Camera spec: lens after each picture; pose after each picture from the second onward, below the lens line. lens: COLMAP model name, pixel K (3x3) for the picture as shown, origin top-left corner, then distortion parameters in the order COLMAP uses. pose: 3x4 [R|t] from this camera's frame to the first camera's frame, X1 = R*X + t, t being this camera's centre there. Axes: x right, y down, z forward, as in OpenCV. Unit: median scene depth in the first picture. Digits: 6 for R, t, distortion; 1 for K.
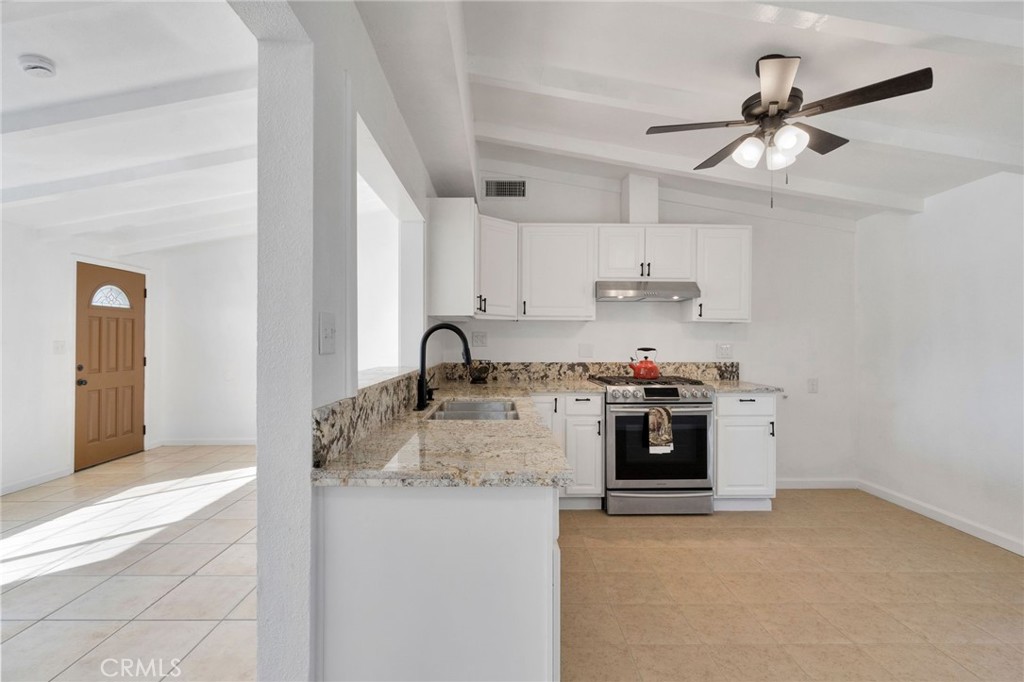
lens RADIAL K [[479.2, 0, 499.6], [0, 479.2, 337.1], [0, 0, 1]] dist [-0.003747, 0.001557]
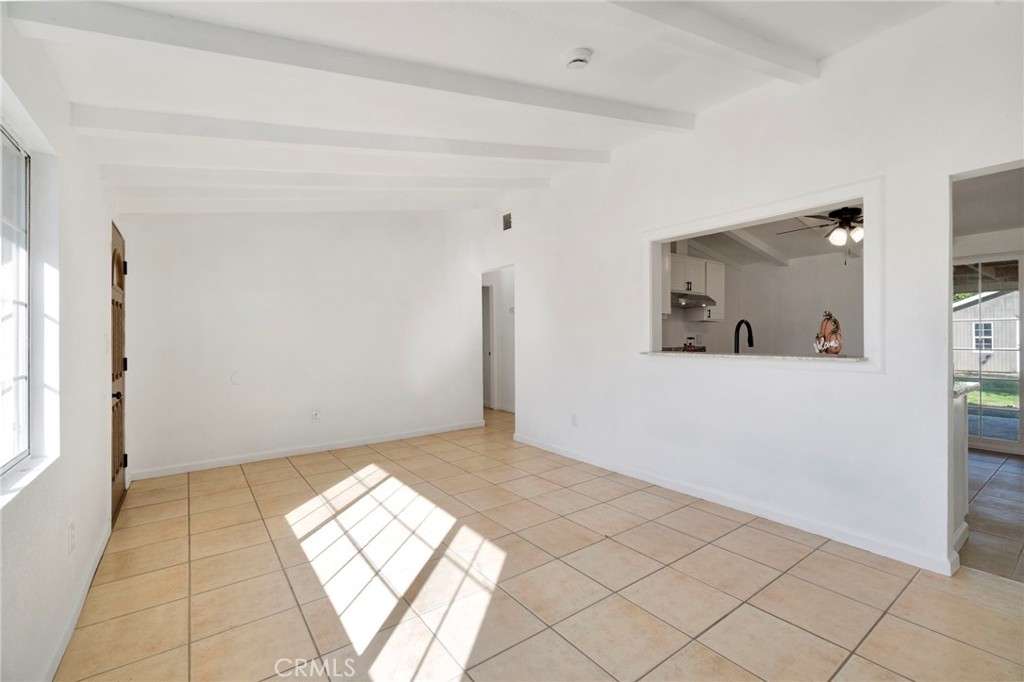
lens RADIAL K [[437.7, 0, 498.8], [0, 437.7, 335.7], [0, 0, 1]] dist [0.001981, -0.001393]
pose [[0.815938, -0.003443, 0.578128, -1.004095], [0.001940, 0.999993, 0.003217, 0.012085], [-0.578135, -0.001504, 0.815939, 0.212976]]
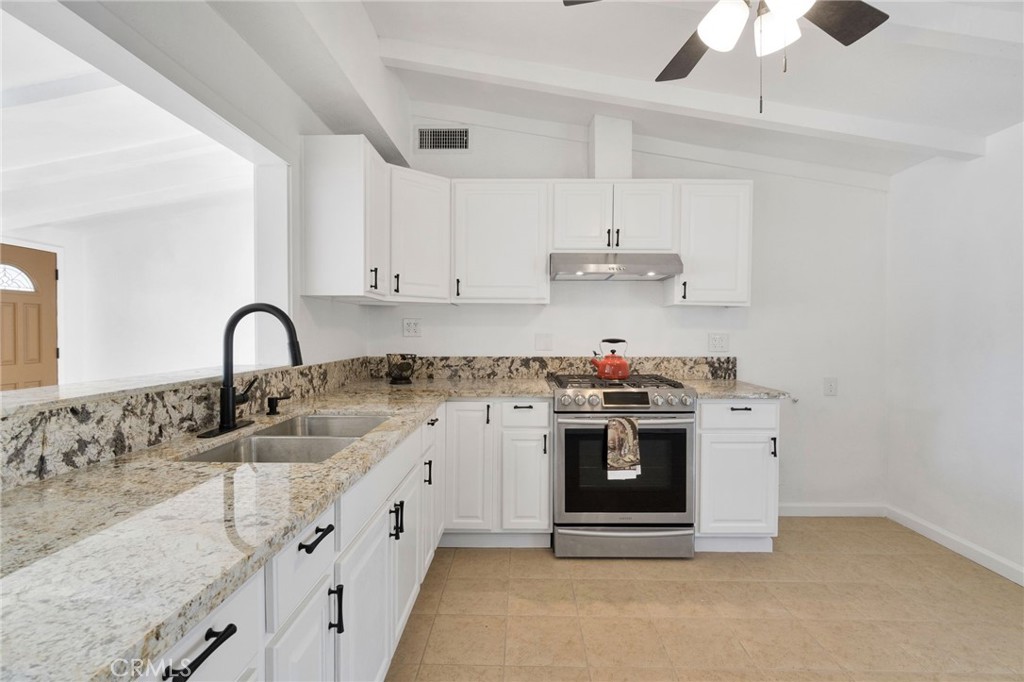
lens RADIAL K [[479.2, 0, 509.6], [0, 479.2, 335.8], [0, 0, 1]] dist [-0.003747, 0.001557]
pose [[0.999771, 0.001066, -0.021394, 0.154524], [-0.000612, 0.999774, 0.021243, 0.001234], [0.021411, -0.021225, 0.999545, 0.220624]]
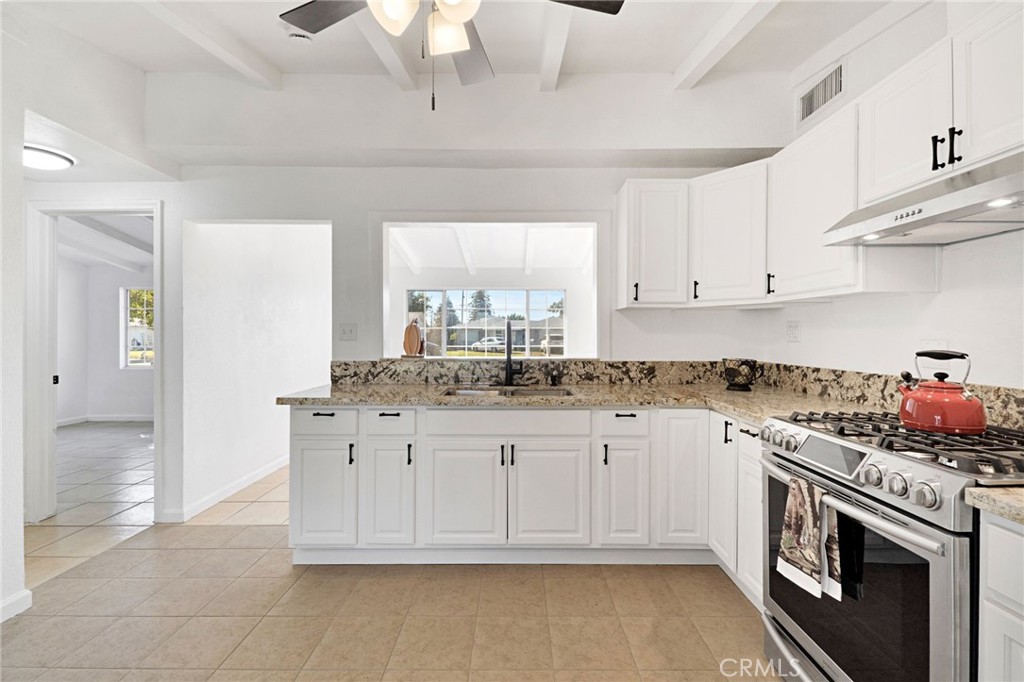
lens RADIAL K [[437.7, 0, 515.7], [0, 437.7, 333.3], [0, 0, 1]] dist [0.001981, -0.001393]
pose [[0.007451, -0.004860, -0.999960, 0.659630], [0.008723, 0.999950, -0.004795, 0.007022], [0.999934, -0.008687, 0.007493, 0.652390]]
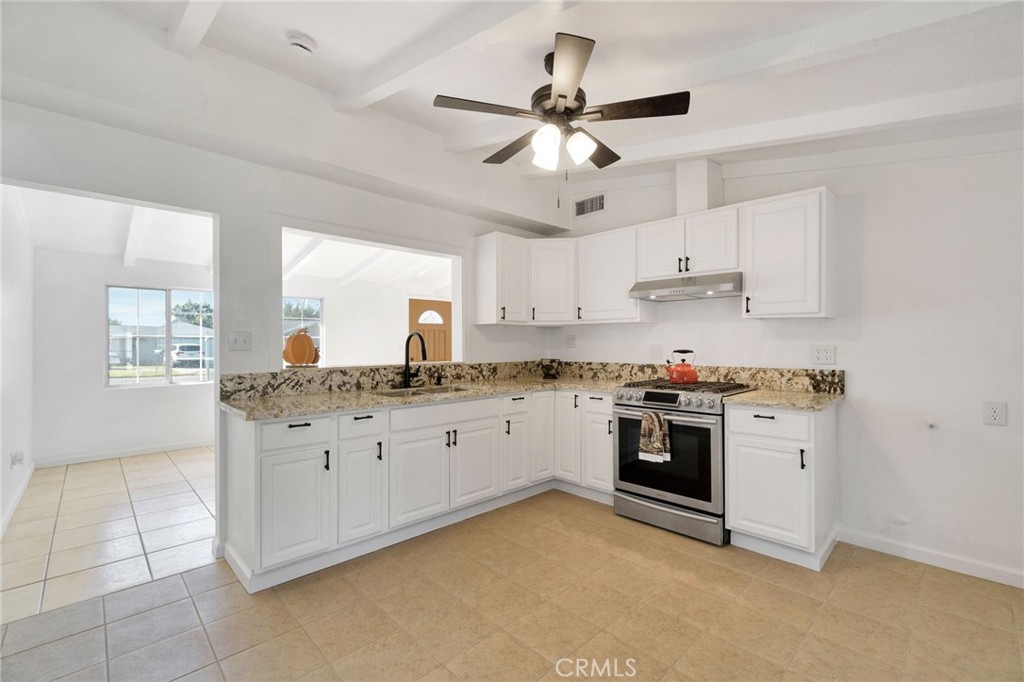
lens RADIAL K [[437.7, 0, 506.6], [0, 437.7, 339.5], [0, 0, 1]] dist [0.001981, -0.001393]
pose [[0.689077, -0.009679, -0.724623, 0.681530], [0.010875, 0.999936, -0.003015, 0.001836], [0.724606, -0.005803, 0.689138, 0.176511]]
